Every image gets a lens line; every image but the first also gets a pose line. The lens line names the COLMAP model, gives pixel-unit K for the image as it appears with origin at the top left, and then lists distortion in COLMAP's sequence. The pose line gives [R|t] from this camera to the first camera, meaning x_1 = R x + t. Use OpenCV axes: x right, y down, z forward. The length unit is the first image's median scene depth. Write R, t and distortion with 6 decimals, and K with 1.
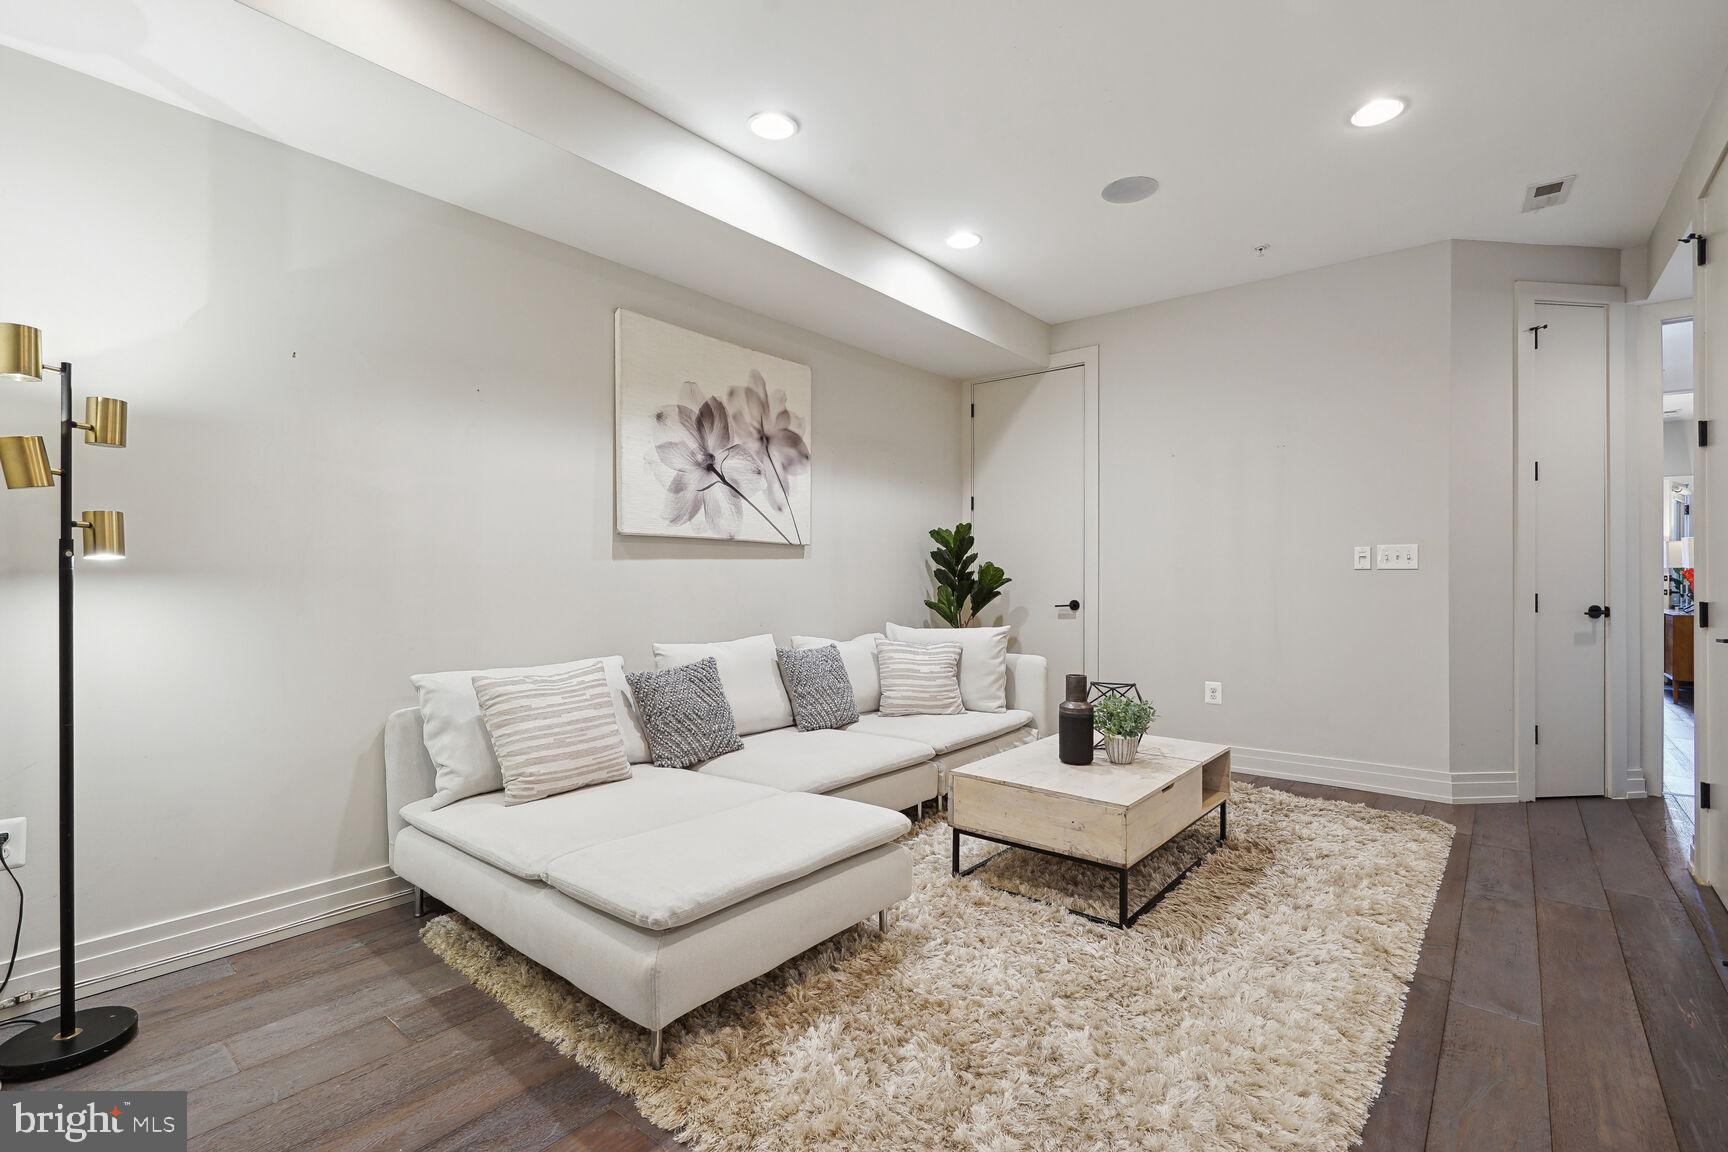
lens RADIAL K [[802.7, 0, 861.6], [0, 802.7, 575.7], [0, 0, 1]] dist [-0.004977, -0.000218]
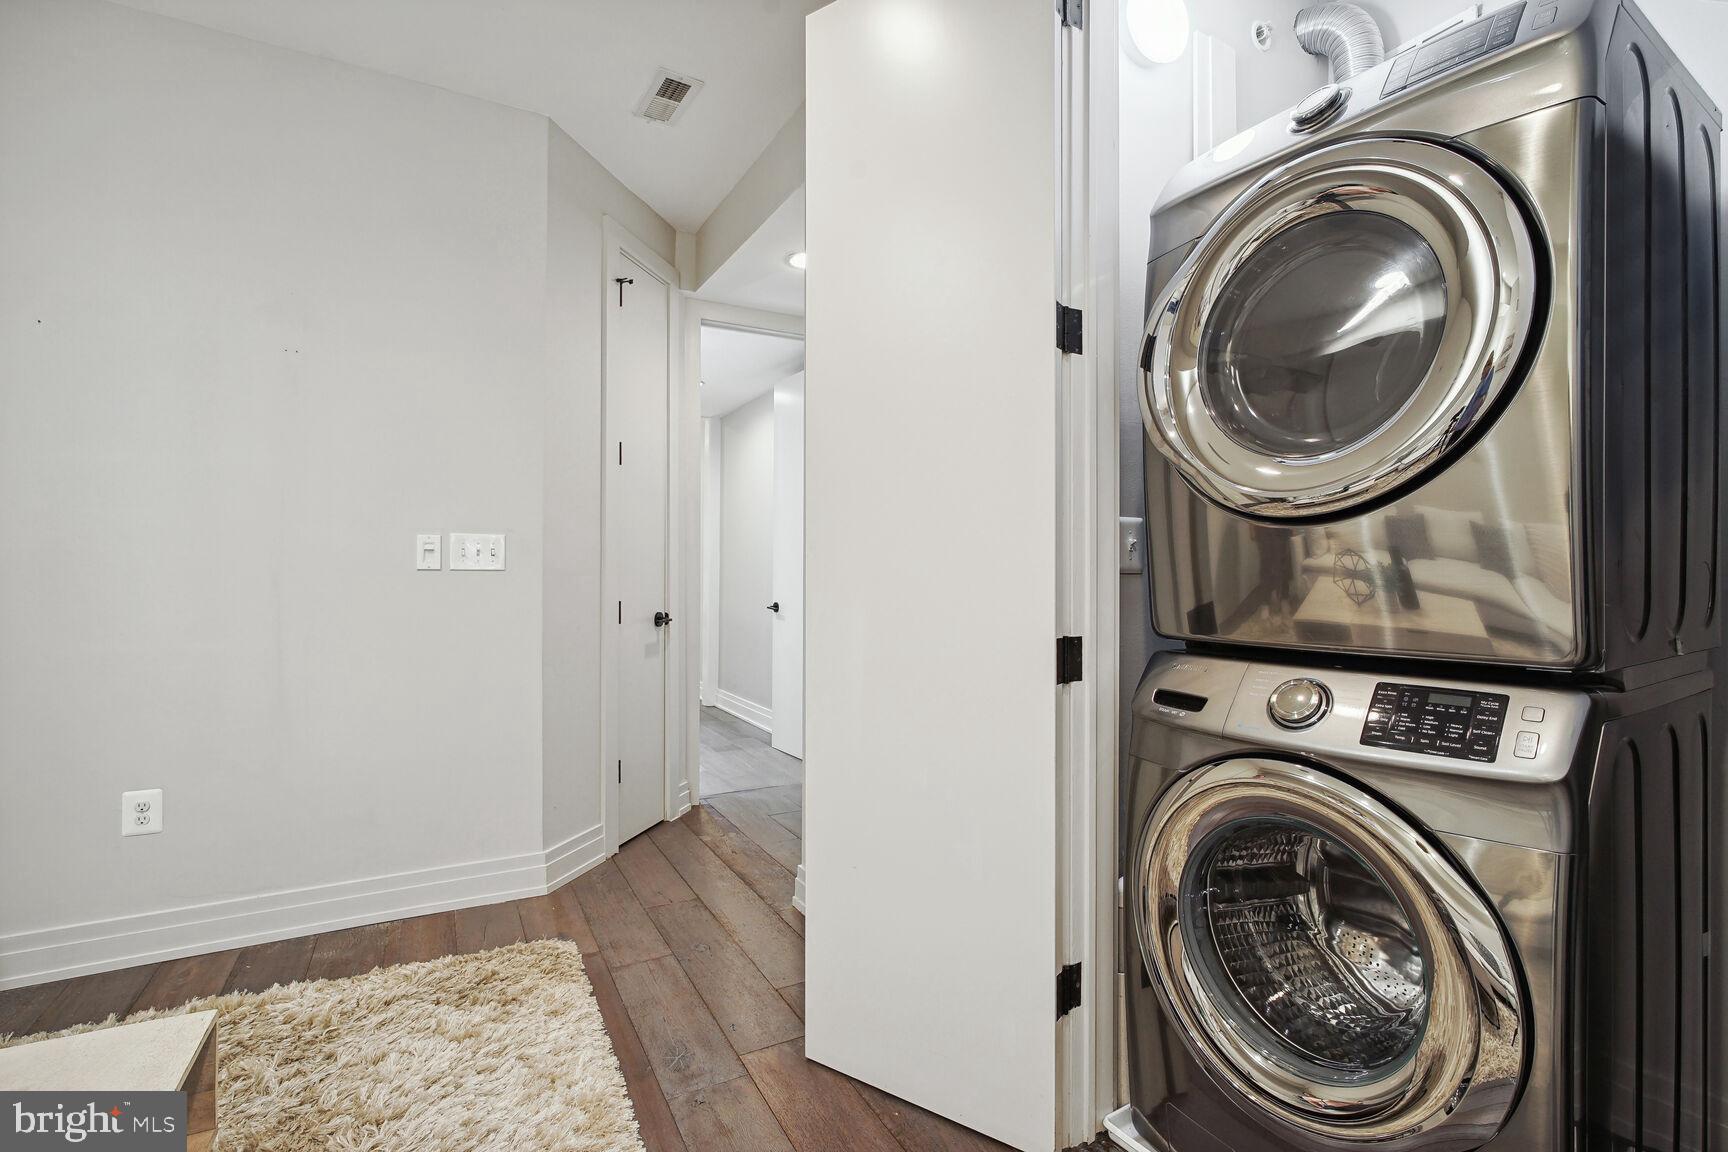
lens RADIAL K [[802.7, 0, 861.6], [0, 802.7, 575.7], [0, 0, 1]] dist [-0.004977, -0.000218]
pose [[0.400626, 0.002141, 0.916239, 0.180753], [-0.001205, 0.999998, -0.001810, -0.002620], [-0.916241, -0.000378, 0.400628, 0.435892]]
